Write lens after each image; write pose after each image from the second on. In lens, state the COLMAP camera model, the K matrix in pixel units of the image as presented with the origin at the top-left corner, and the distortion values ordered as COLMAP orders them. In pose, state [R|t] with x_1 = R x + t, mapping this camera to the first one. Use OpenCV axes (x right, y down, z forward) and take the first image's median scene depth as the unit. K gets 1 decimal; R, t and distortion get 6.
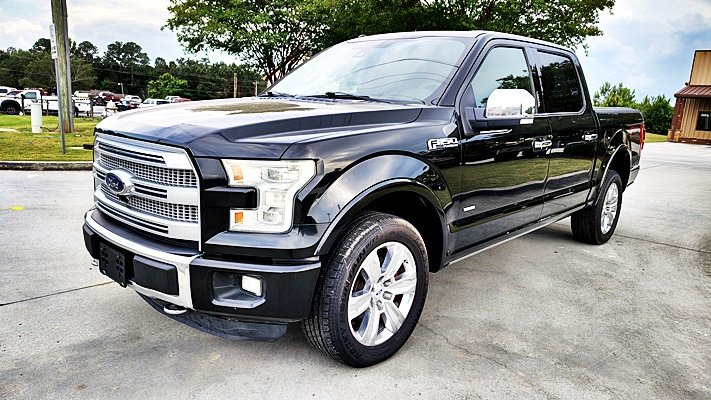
lens RADIAL K [[505.9, 0, 357.7], [0, 505.9, 201.4], [0, 0, 1]] dist [0.012116, -0.009769]
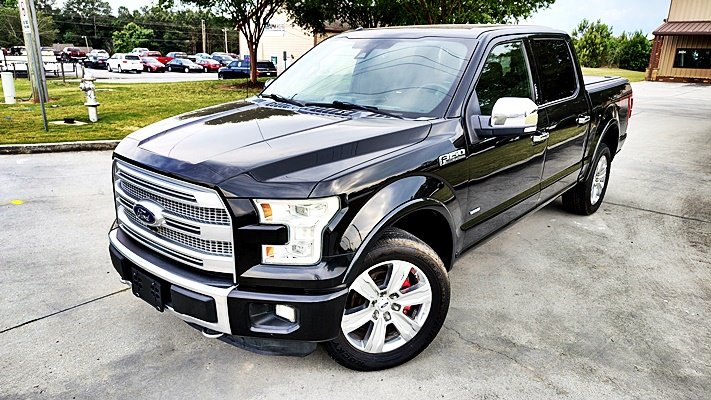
lens RADIAL K [[505.9, 0, 349.7], [0, 505.9, 195.2], [0, 0, 1]] dist [0.012116, -0.009769]
pose [[0.998493, -0.049374, 0.023974, -0.067768], [0.046747, 0.993895, 0.099935, -0.140654], [-0.028762, -0.098664, 0.994705, -0.040534]]
